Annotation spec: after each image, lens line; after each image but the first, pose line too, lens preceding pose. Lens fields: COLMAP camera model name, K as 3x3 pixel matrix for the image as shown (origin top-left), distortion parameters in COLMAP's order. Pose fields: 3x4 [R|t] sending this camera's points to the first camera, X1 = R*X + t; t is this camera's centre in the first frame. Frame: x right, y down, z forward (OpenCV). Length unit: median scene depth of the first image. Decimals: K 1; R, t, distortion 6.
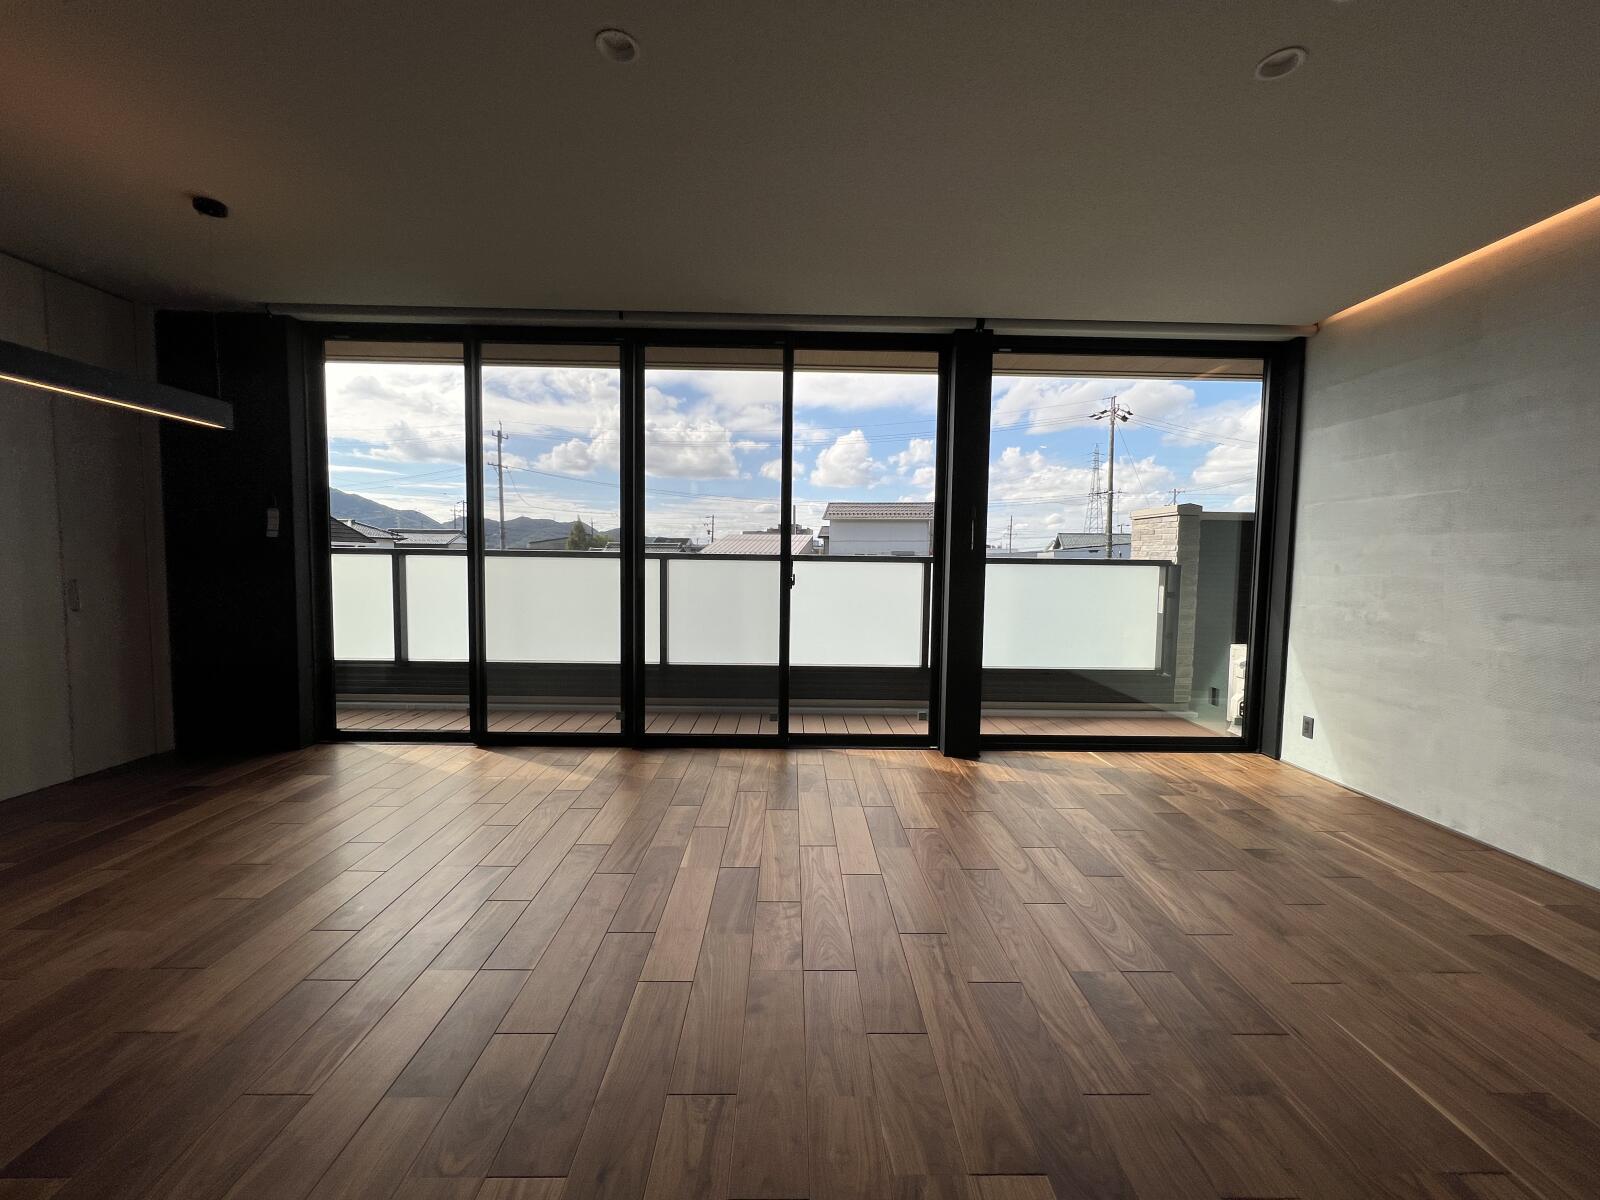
lens RADIAL K [[637.1, 0, 800.0], [0, 637.1, 600.0], [0, 0, 1]] dist [-0.036746, -0.000147]
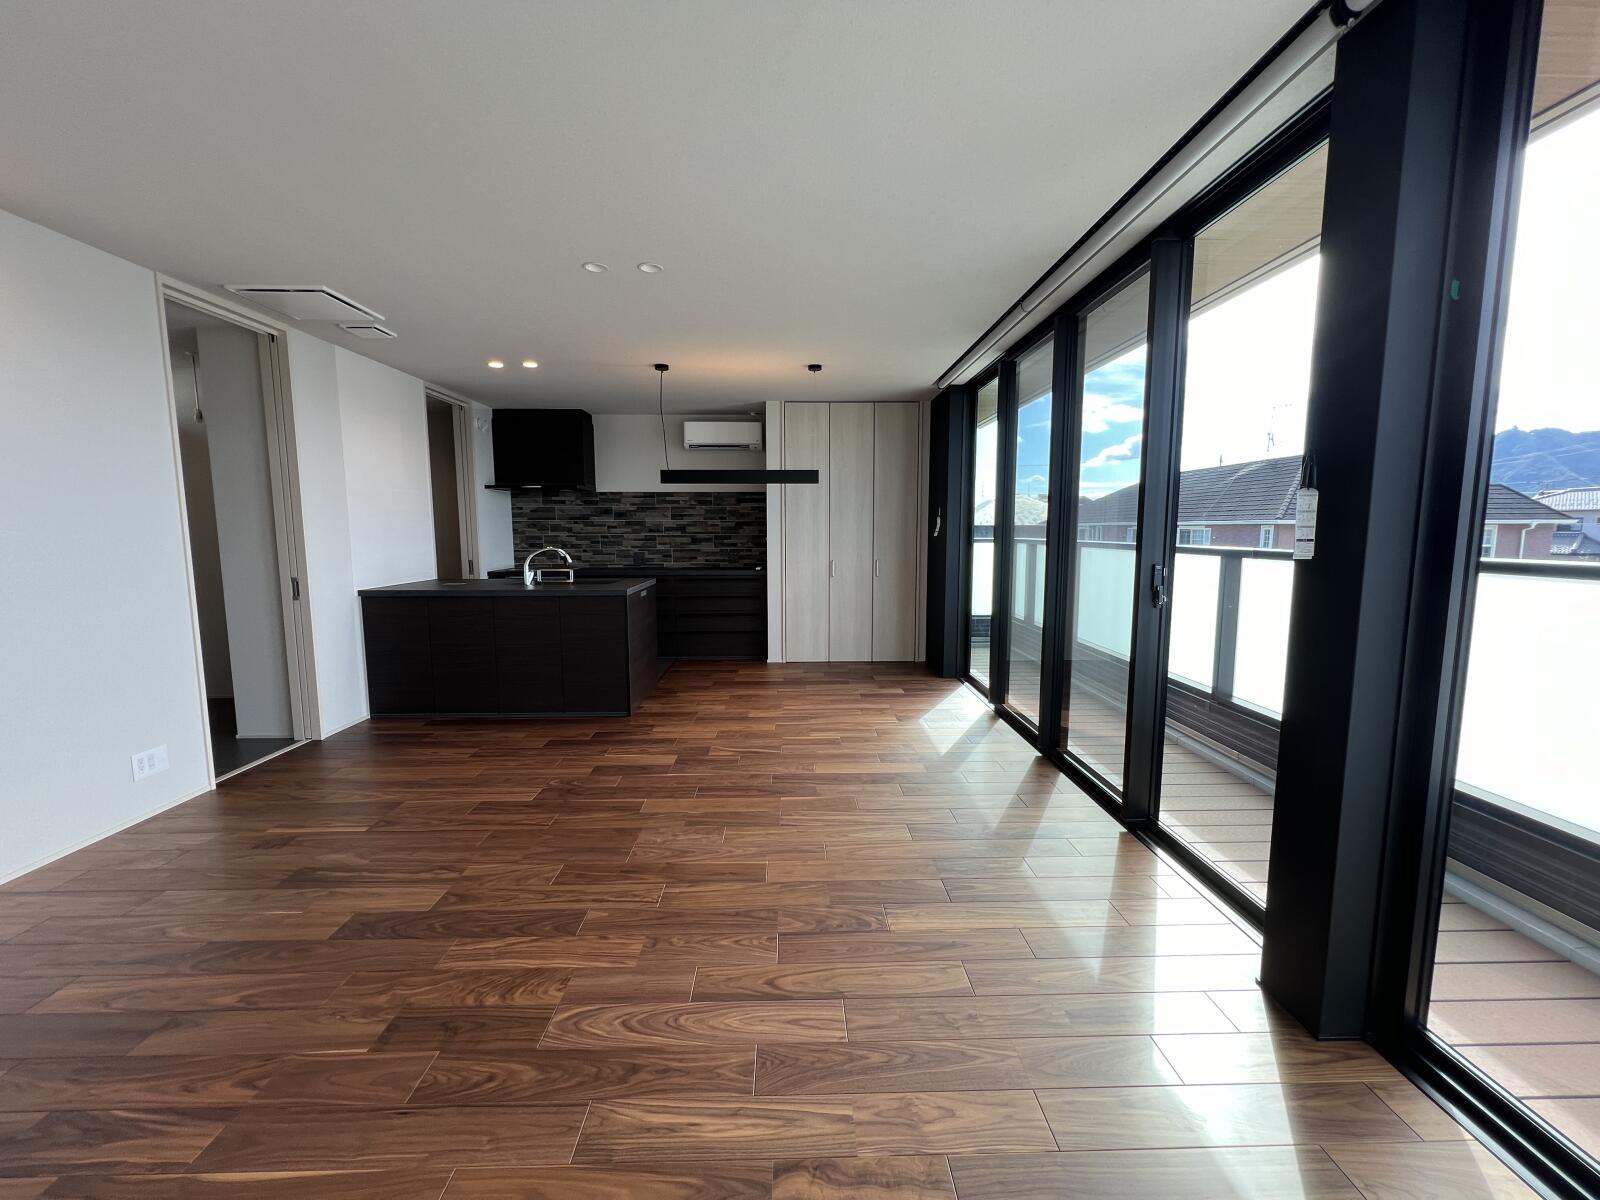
lens RADIAL K [[637.1, 0, 800.0], [0, 637.1, 600.0], [0, 0, 1]] dist [-0.036746, -0.000147]
pose [[0.006049, 0.096155, -0.995348, 0.809799], [-0.044511, 0.994405, 0.095794, -0.084862], [0.998991, 0.043725, 0.010295, 0.759708]]
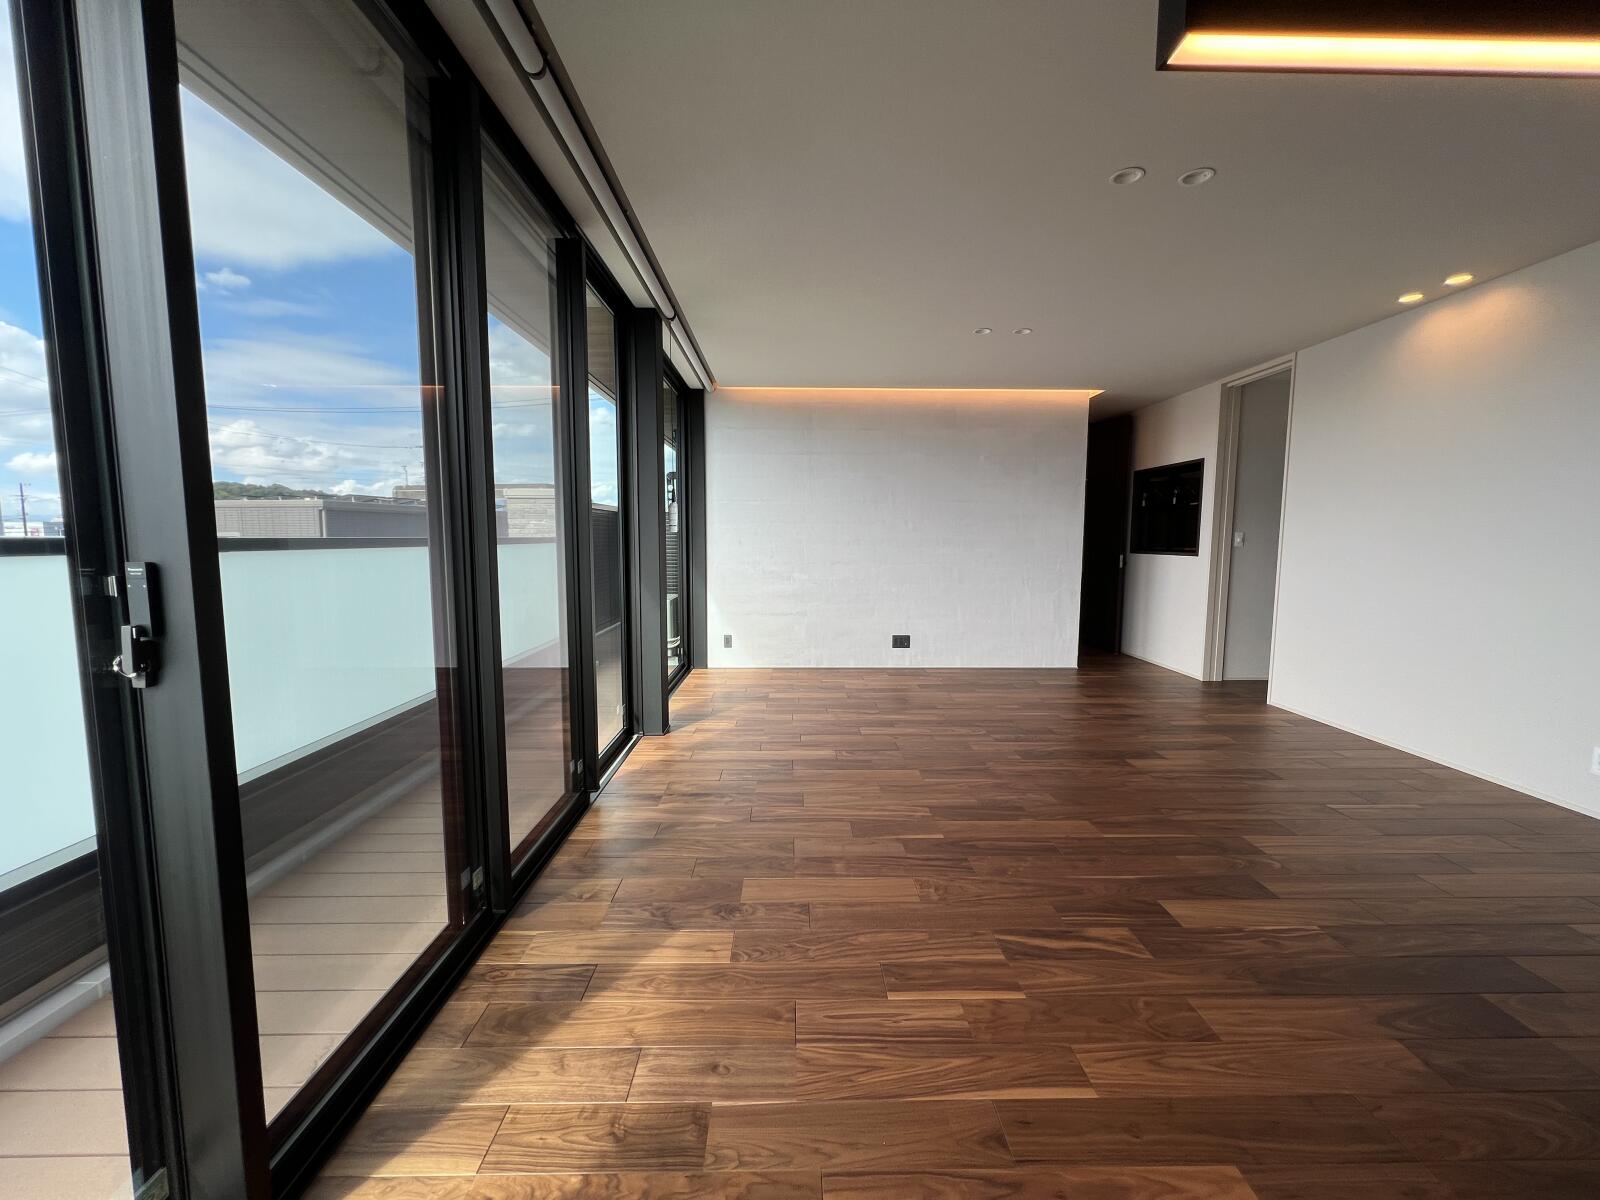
lens RADIAL K [[637.1, 0, 800.0], [0, 637.1, 600.0], [0, 0, 1]] dist [-0.036746, -0.000147]
pose [[-0.001924, -0.111945, 0.993713, -0.920961], [0.050458, 0.992438, 0.111899, -0.086431], [-0.998724, 0.050356, 0.003739, 0.920017]]
